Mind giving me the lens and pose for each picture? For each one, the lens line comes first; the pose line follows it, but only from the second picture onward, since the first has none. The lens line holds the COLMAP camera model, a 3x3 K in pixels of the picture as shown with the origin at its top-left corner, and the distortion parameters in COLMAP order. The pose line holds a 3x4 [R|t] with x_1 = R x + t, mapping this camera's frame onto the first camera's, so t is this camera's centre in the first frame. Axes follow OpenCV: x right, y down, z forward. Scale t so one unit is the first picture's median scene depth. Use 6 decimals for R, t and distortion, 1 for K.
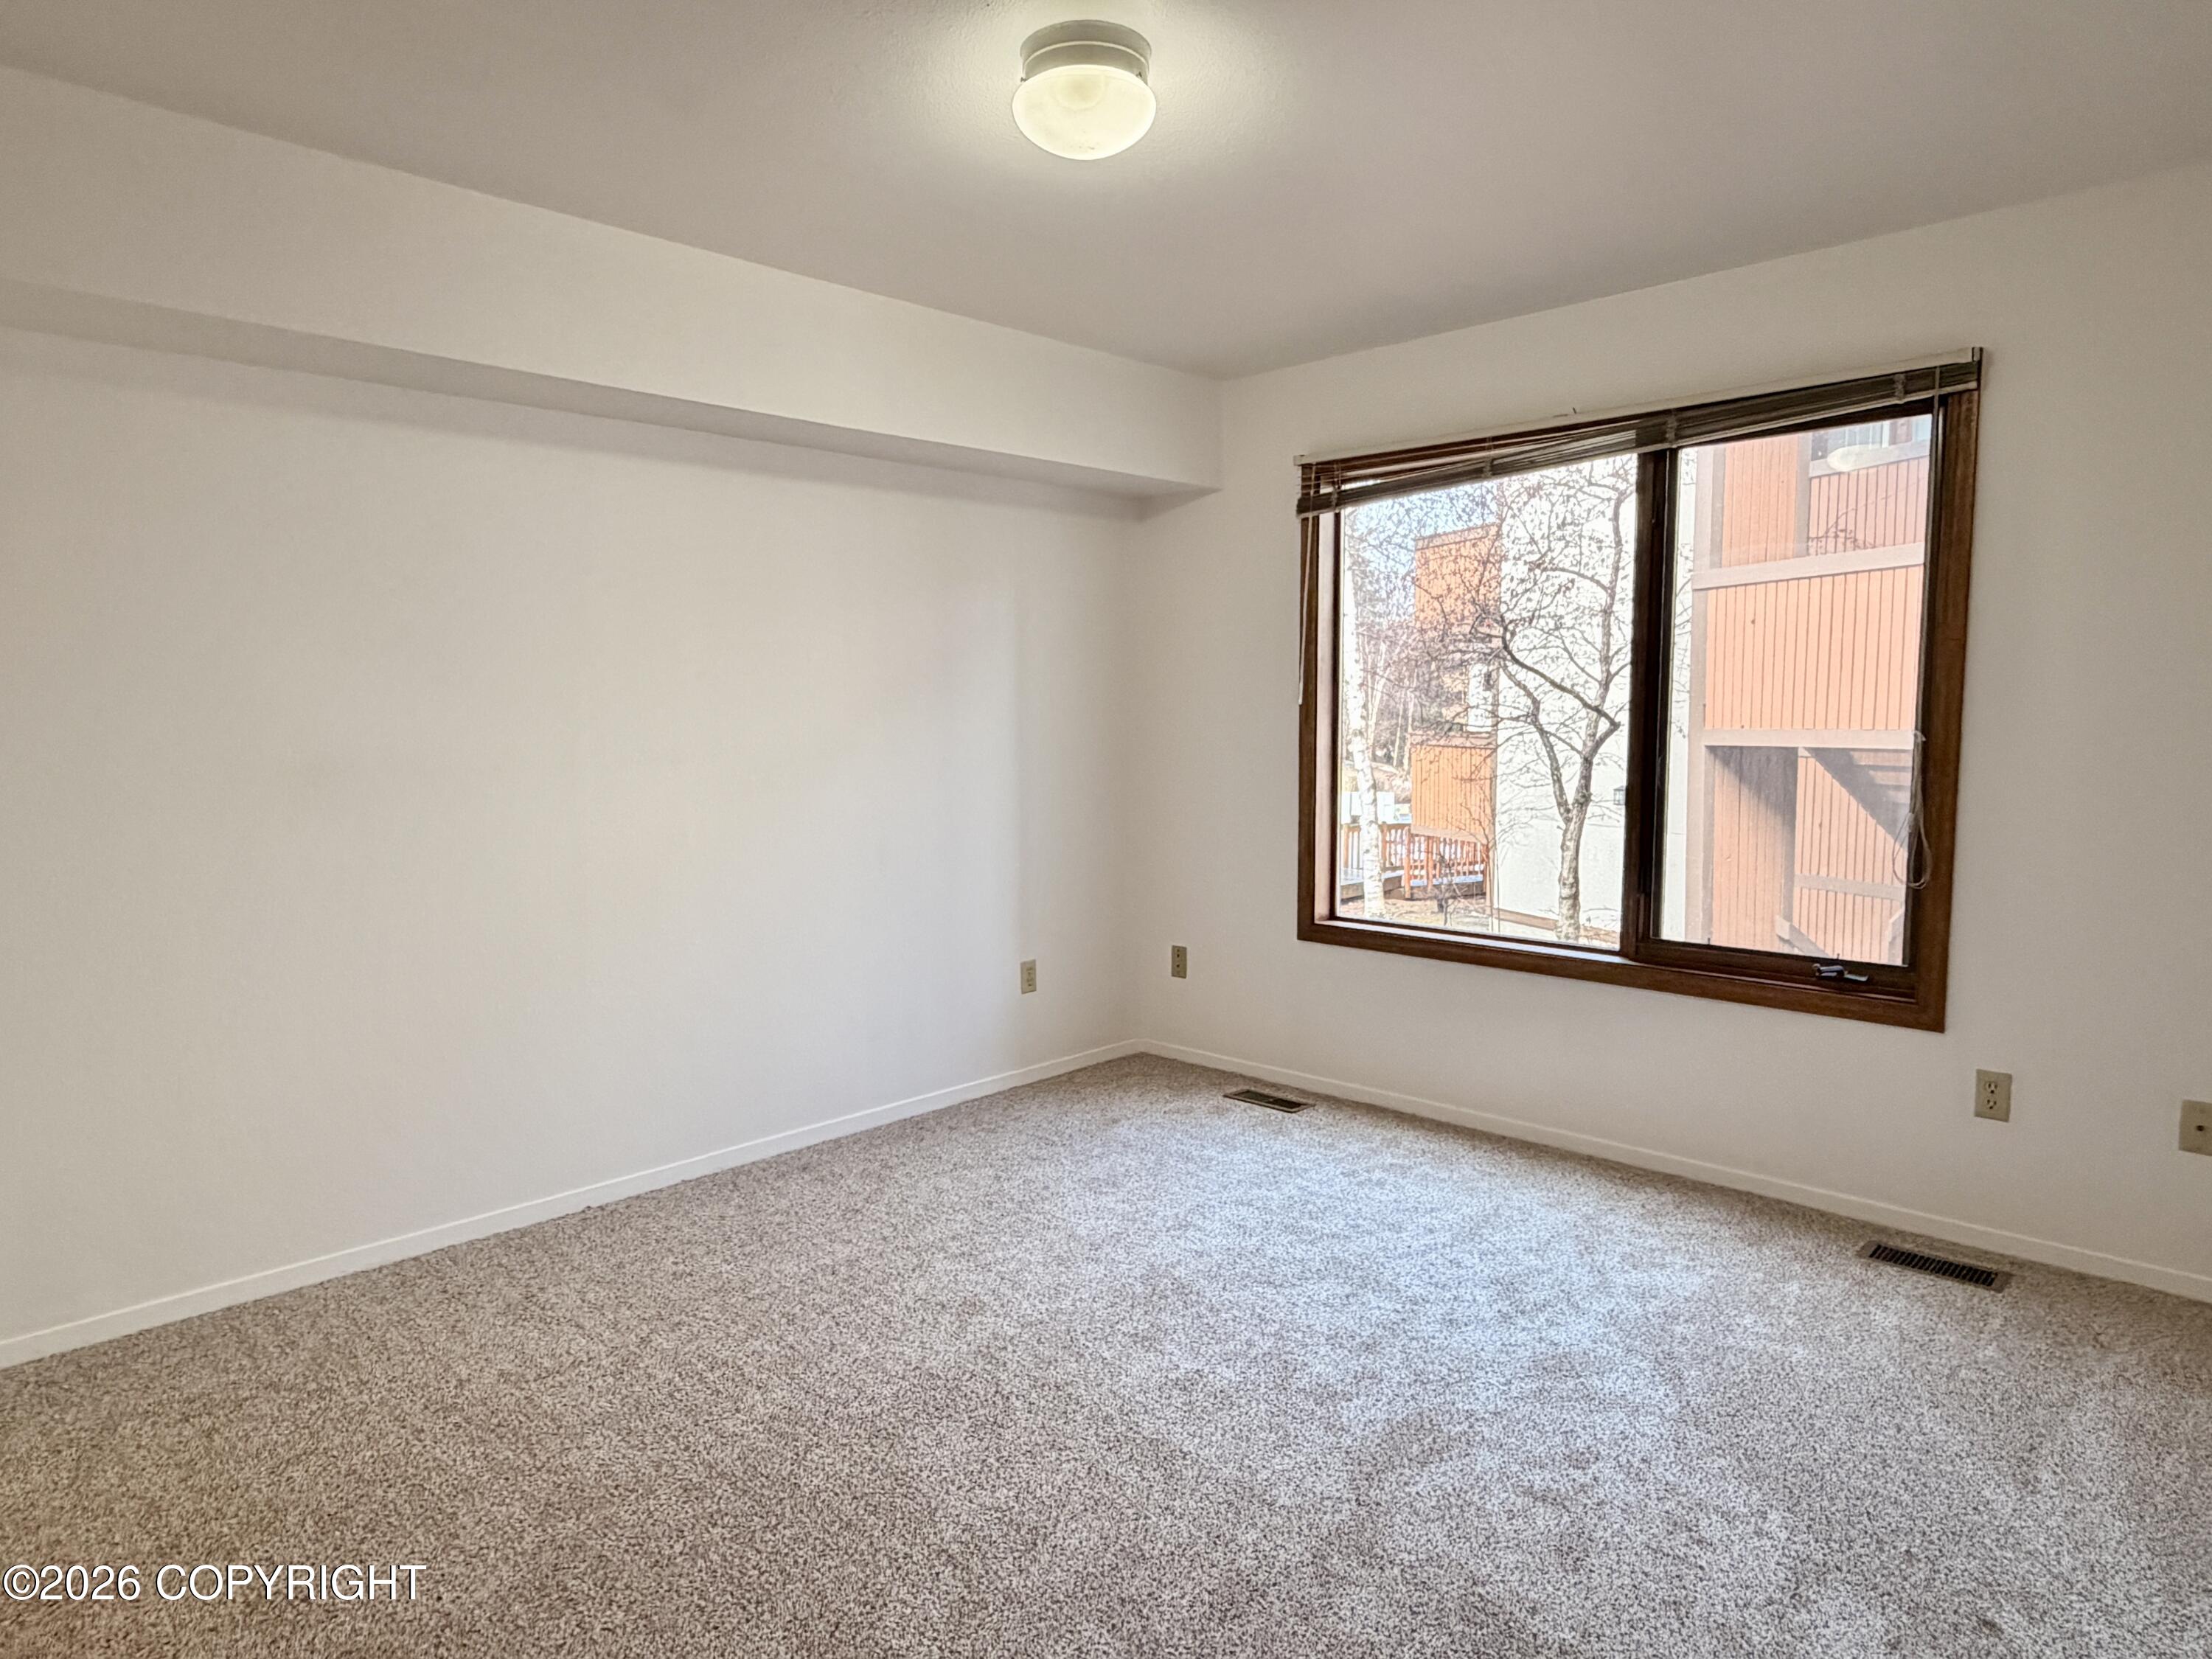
lens RADIAL K [[1348.4, 0, 1110.0], [0, 1348.4, 843.8], [0, 0, 1]] dist [0.002727, 0.000256]
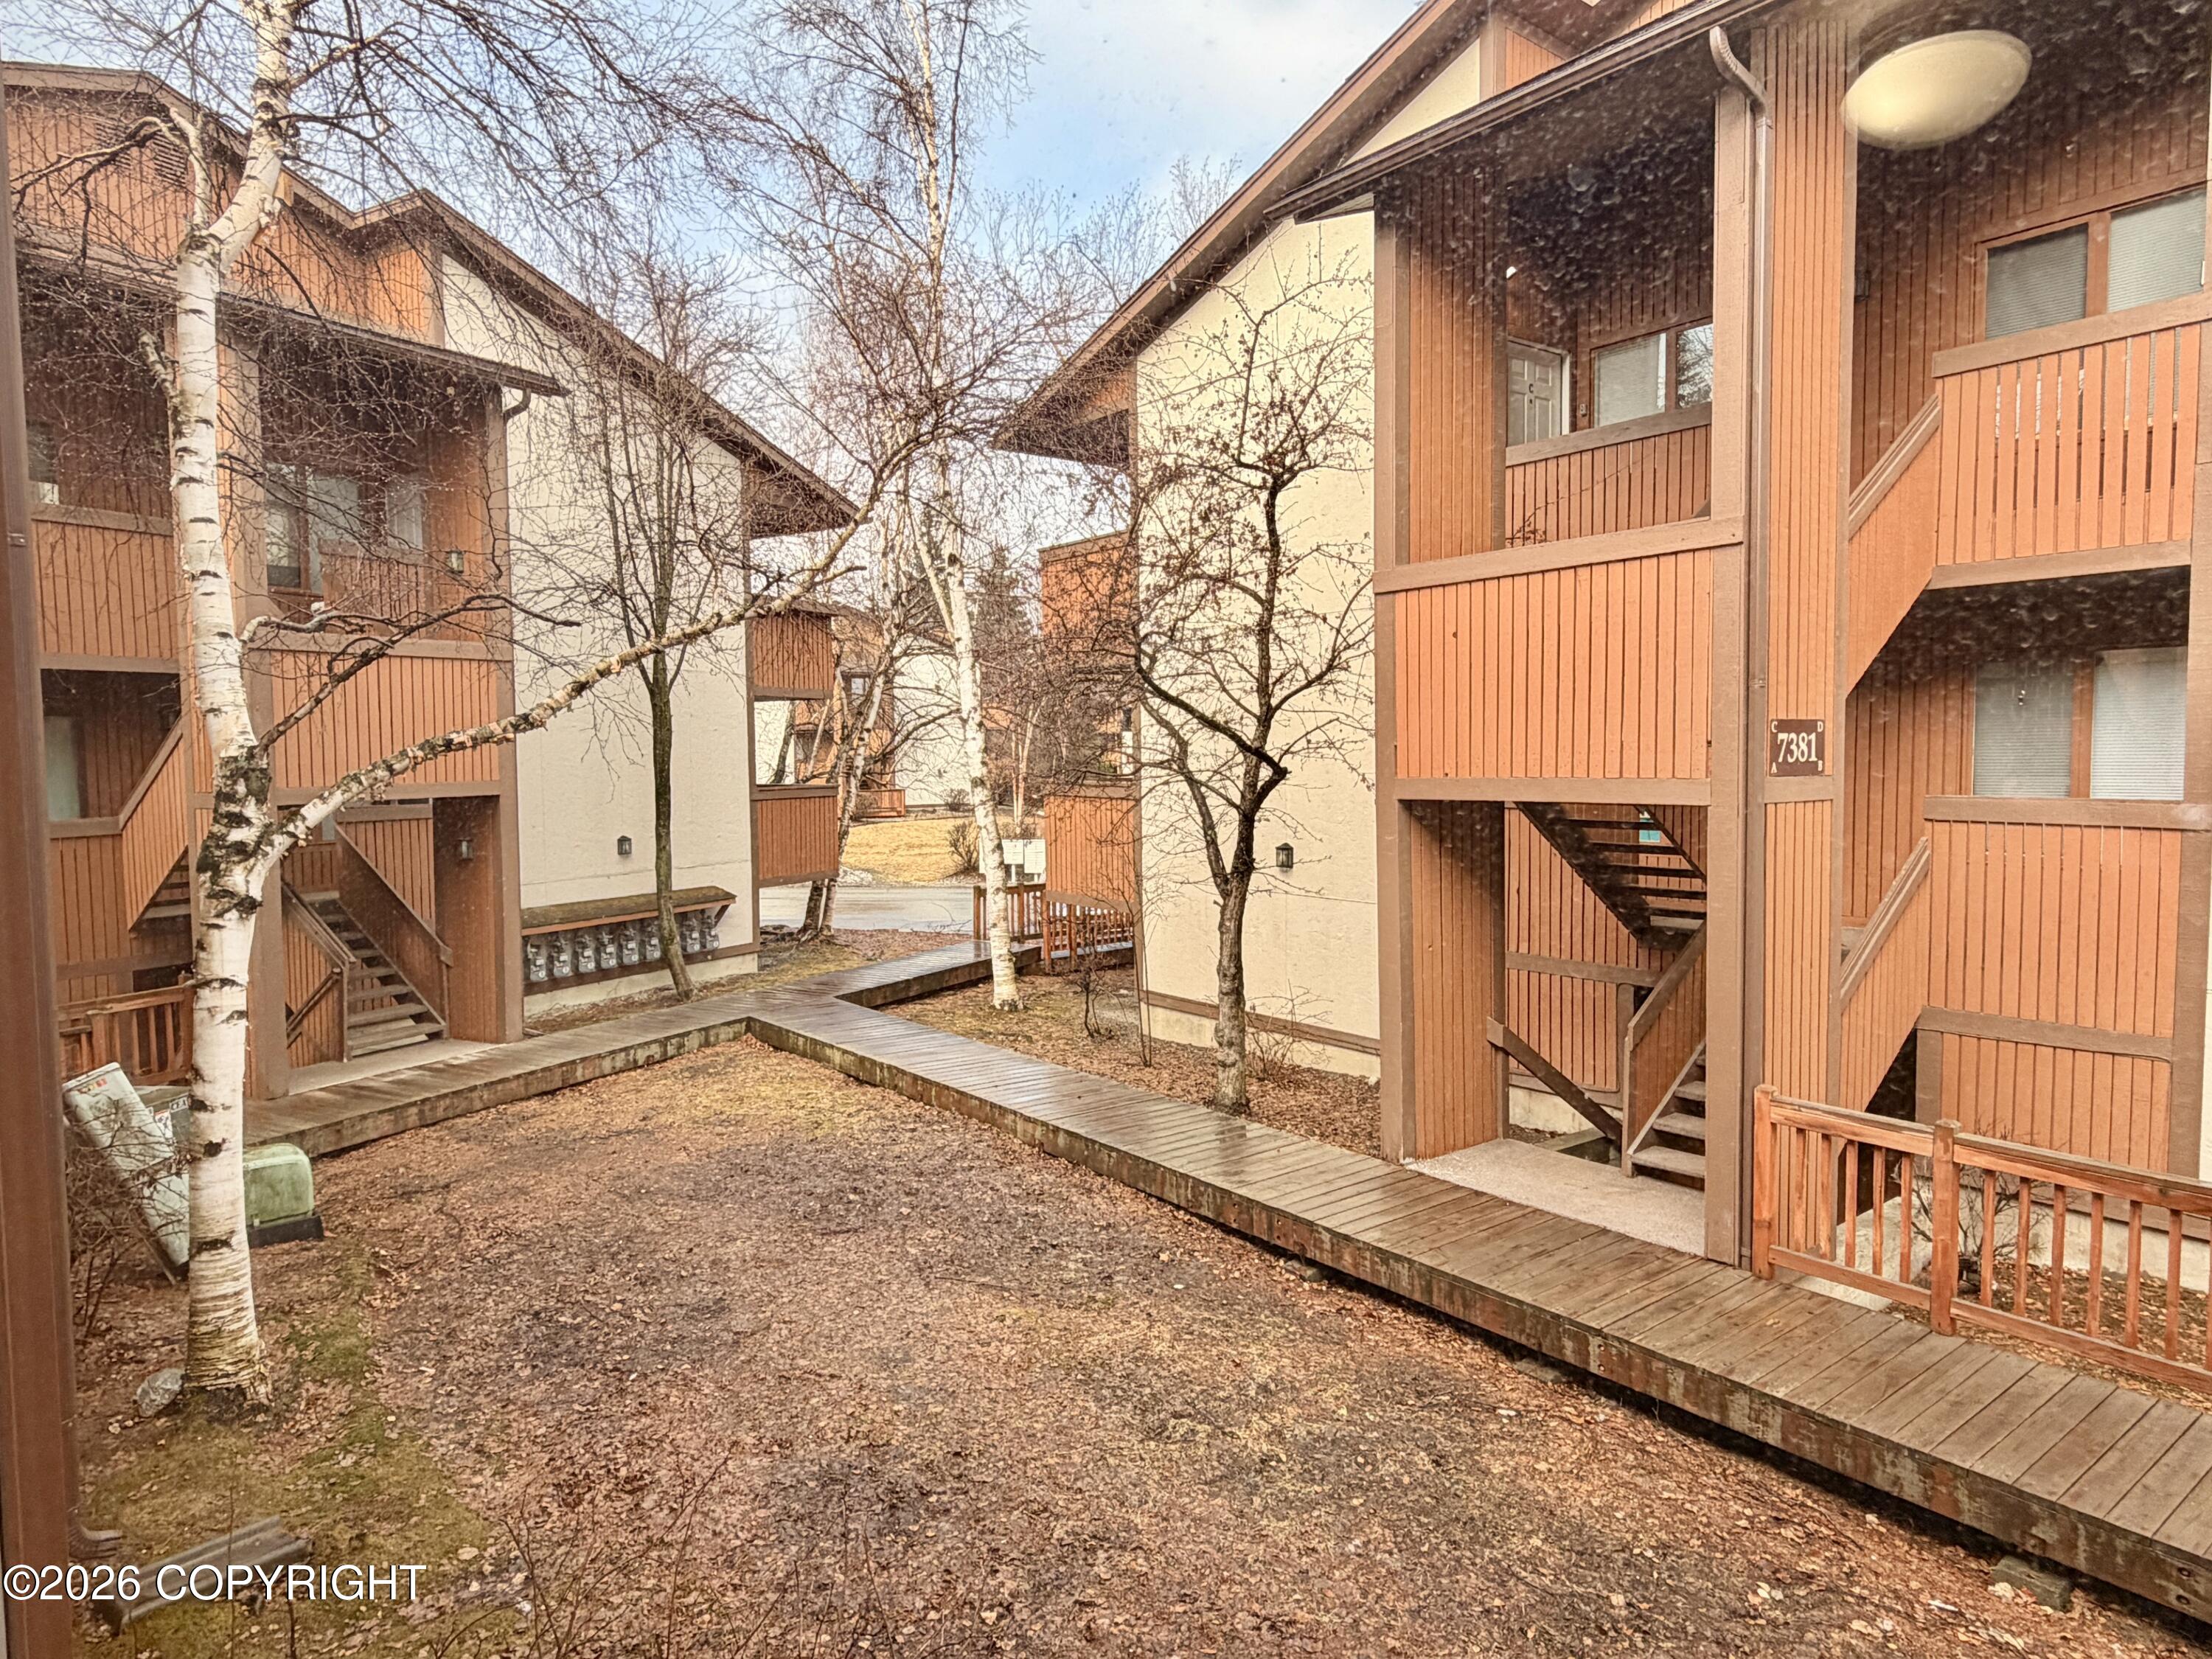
lens RADIAL K [[1348.4, 0, 1110.0], [0, 1348.4, 843.8], [0, 0, 1]] dist [0.002727, 0.000256]
pose [[0.969151, -0.022198, 0.245468, 0.082060], [0.030347, 0.999105, -0.029465, -0.025228], [-0.244594, 0.036005, 0.968957, 0.255280]]
